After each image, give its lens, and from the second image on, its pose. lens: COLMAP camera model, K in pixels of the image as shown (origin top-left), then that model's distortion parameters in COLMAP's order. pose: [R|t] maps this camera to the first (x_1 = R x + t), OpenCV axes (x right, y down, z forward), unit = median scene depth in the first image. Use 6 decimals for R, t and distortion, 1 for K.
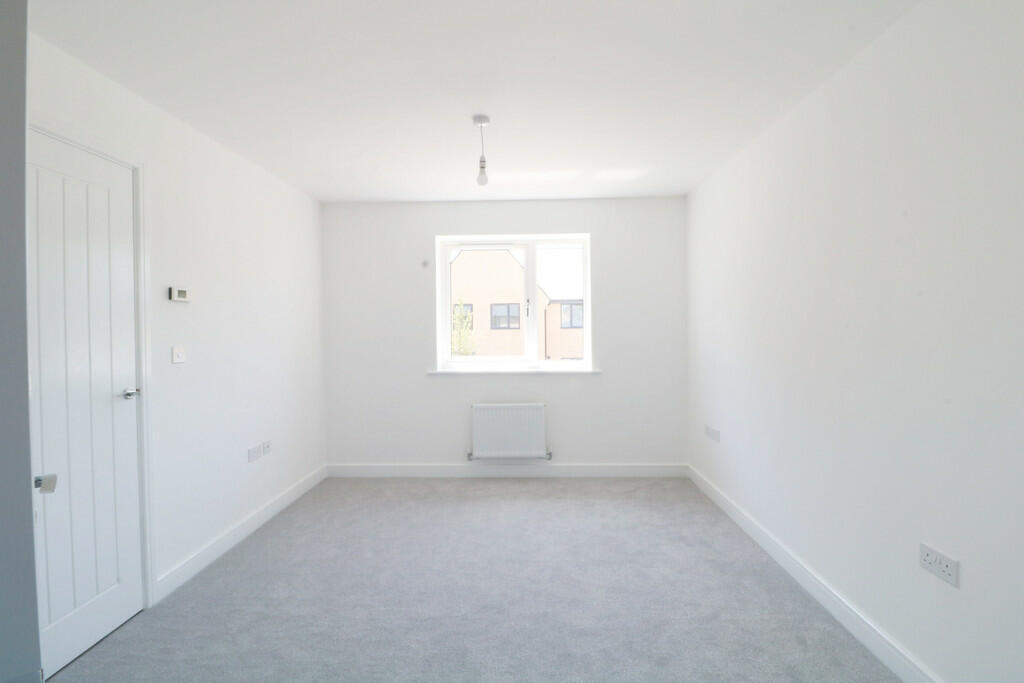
lens RADIAL K [[509.4, 0, 512.0], [0, 509.4, 341.5], [0, 0, 1]] dist [0.001034, -0.016166]
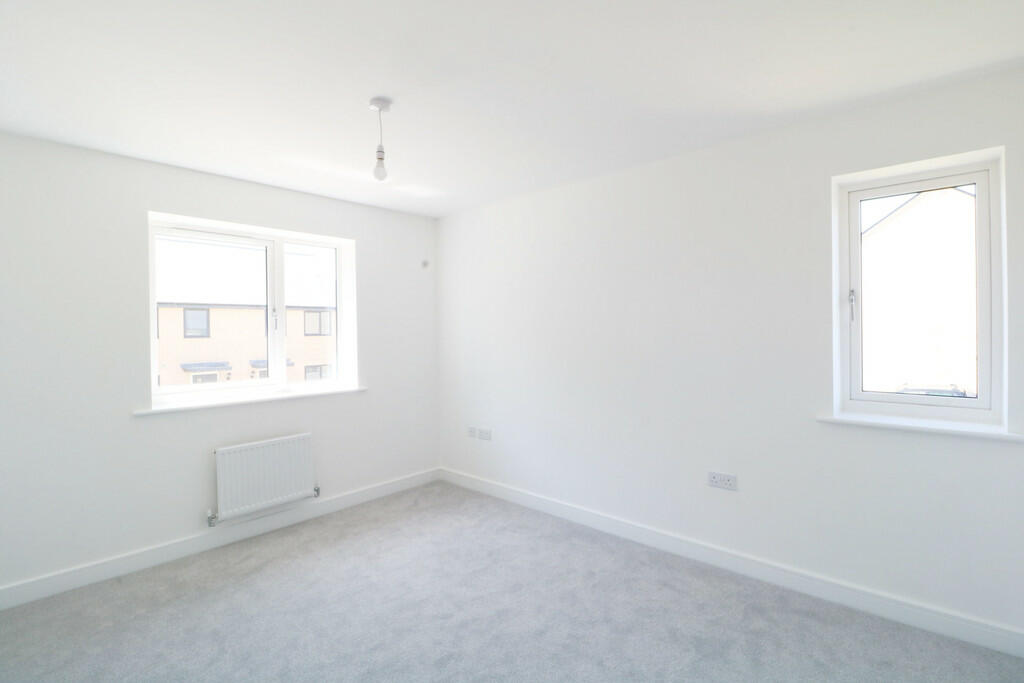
lens RADIAL K [[509.4, 0, 512.0], [0, 509.4, 341.5], [0, 0, 1]] dist [0.001034, -0.016166]
pose [[0.607822, -0.016798, 0.793896, -0.417152], [0.025158, 0.999682, 0.001890, -0.023475], [-0.793675, 0.018824, 0.608051, 0.219631]]
